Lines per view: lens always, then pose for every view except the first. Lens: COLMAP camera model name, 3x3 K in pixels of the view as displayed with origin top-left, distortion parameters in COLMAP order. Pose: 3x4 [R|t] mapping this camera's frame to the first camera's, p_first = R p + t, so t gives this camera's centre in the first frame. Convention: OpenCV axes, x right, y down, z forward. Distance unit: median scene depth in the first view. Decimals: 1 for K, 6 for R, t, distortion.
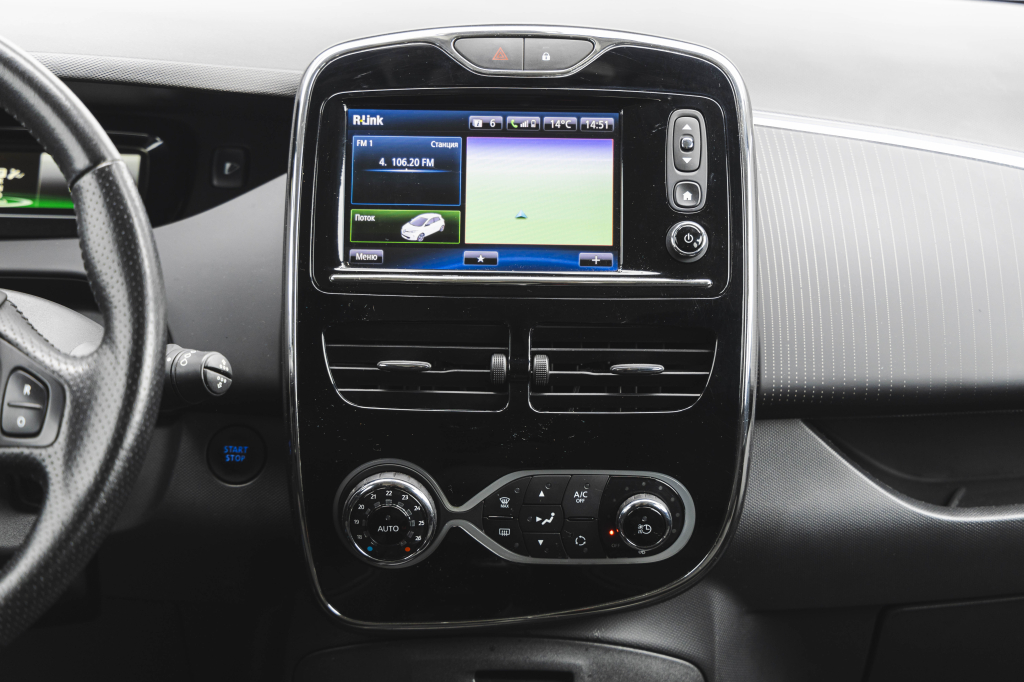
lens RADIAL K [[2126.4, 0, 511.9], [0, 2126.4, 320.9], [0, 0, 1]] dist [0.036868, -0.037556]
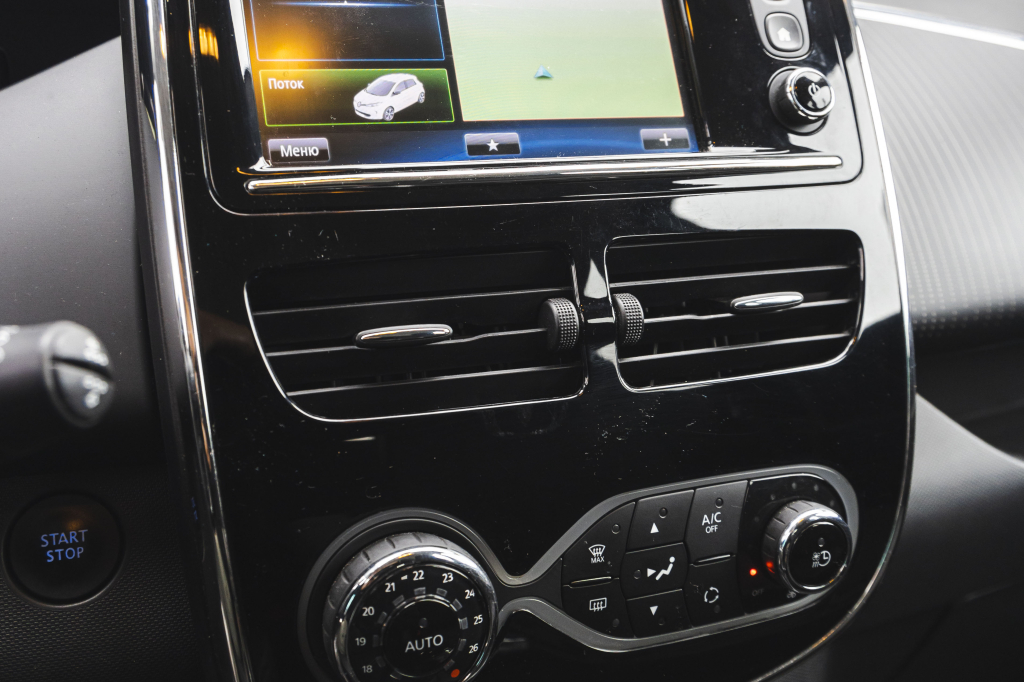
lens RADIAL K [[1164.6, 0, 513.4], [0, 1164.6, 321.9], [0, 0, 1]] dist [0.022184, 0.022046]
pose [[0.923232, -0.099174, 0.371224, -0.135618], [0.118589, 0.992497, -0.029782, 0.029799], [-0.365485, 0.071519, 0.928066, 0.712017]]
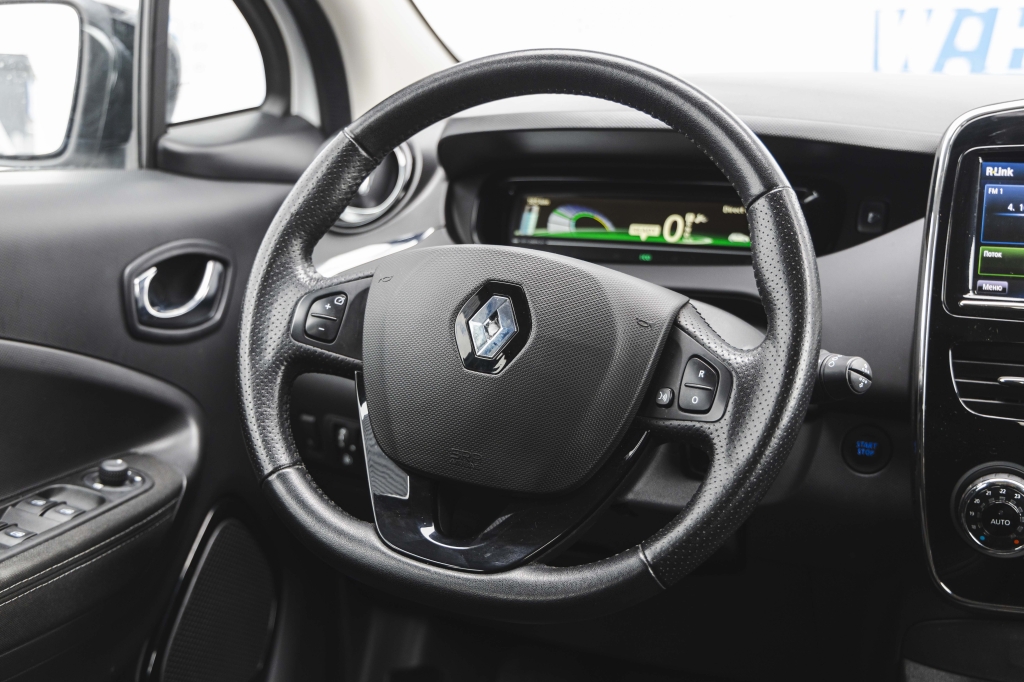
lens RADIAL K [[1423.3, 0, 512.0], [0, 1423.3, 341.0], [0, 0, 1]] dist [-0.003041, -0.059896]
pose [[0.936305, 0.053604, -0.347073, -0.043519], [-0.063649, 0.997817, -0.017597, 0.029989], [0.345372, 0.038567, 0.937673, 0.182813]]
